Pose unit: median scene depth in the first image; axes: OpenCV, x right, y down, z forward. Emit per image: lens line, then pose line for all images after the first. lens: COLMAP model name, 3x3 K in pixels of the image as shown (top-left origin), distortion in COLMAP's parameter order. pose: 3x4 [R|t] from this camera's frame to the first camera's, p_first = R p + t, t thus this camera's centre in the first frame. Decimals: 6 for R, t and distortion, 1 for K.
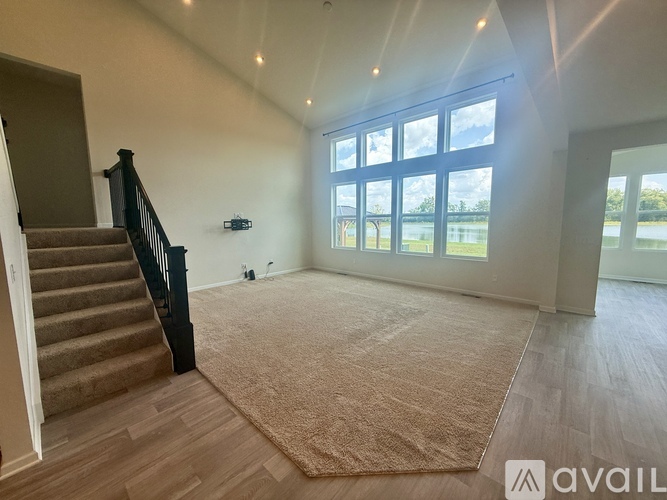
lens RADIAL K [[268.5, 0, 333.5], [0, 268.5, 250.0], [0, 0, 1]] dist [-0.000707, -0.000077]
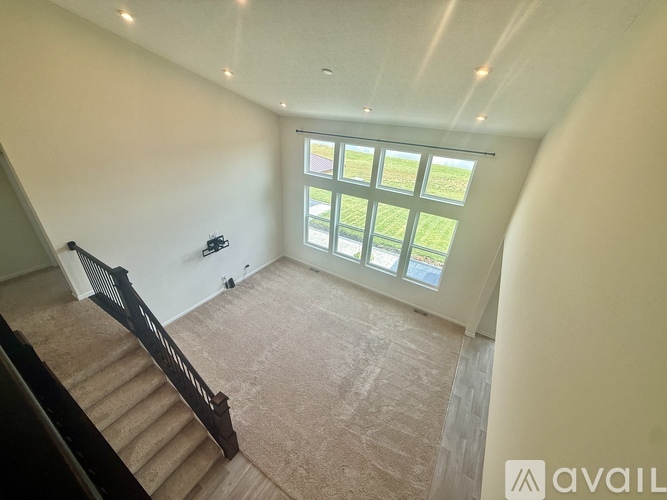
lens RADIAL K [[268.5, 0, 333.5], [0, 268.5, 250.0], [0, 0, 1]] dist [-0.000707, -0.000077]
pose [[0.980300, -0.030379, 0.195166, -0.135057], [-0.046194, 0.925436, 0.376077, -0.532823], [-0.192038, -0.377683, 0.905802, 0.015380]]
